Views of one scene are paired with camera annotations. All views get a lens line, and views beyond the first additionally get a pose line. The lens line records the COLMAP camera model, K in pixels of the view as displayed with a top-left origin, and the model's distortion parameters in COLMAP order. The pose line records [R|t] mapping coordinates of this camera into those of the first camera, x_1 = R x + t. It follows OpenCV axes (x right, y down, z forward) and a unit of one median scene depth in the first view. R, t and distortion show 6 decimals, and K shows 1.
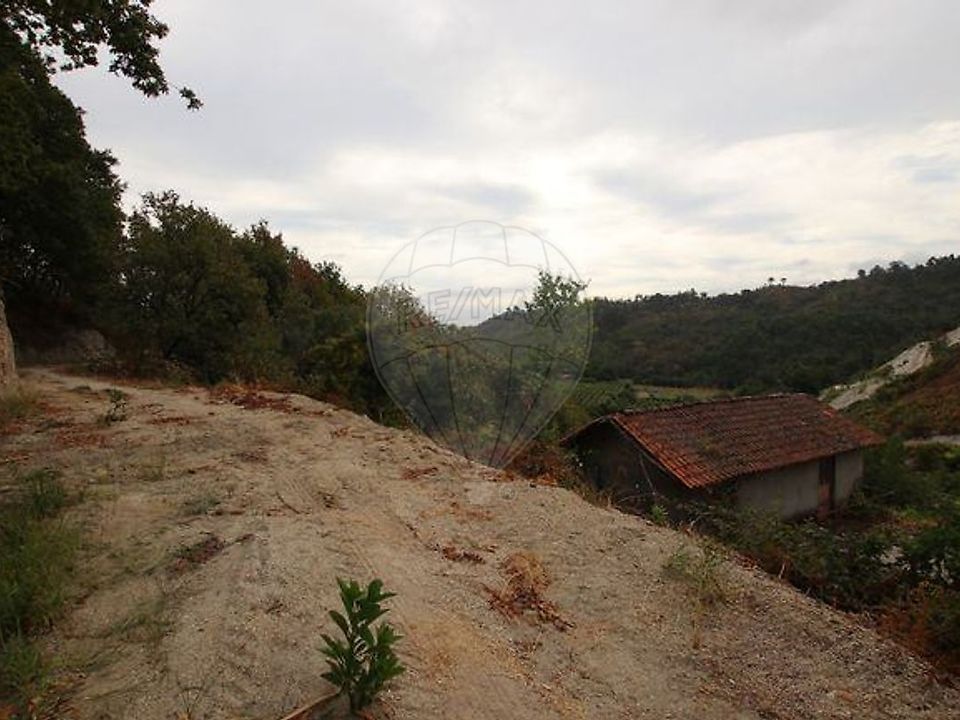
lens RADIAL K [[691.3, 0, 480.0], [0, 691.3, 360.0], [0, 0, 1]] dist [-0.072016, 0.056724]
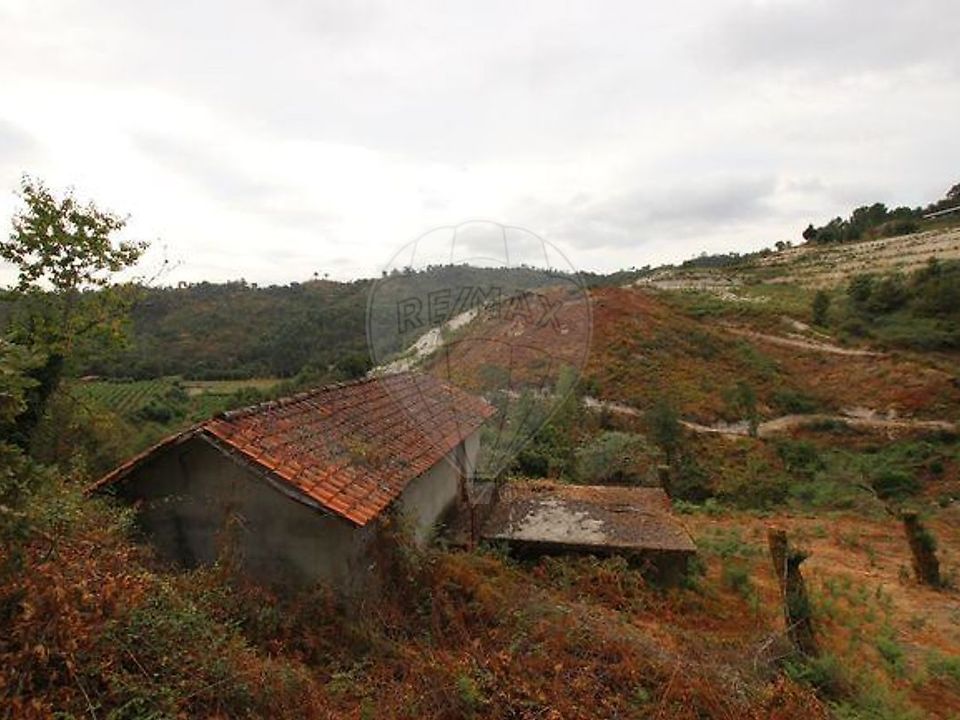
lens RADIAL K [[510.3, 0, 480.0], [0, 510.3, 360.0], [0, 0, 1]] dist [-0.022481, 0.000122]
pose [[0.701858, -0.057767, 0.709971, 0.029146], [0.057847, 0.998036, 0.024019, 0.014872], [-0.709964, 0.024211, 0.703822, 0.267638]]
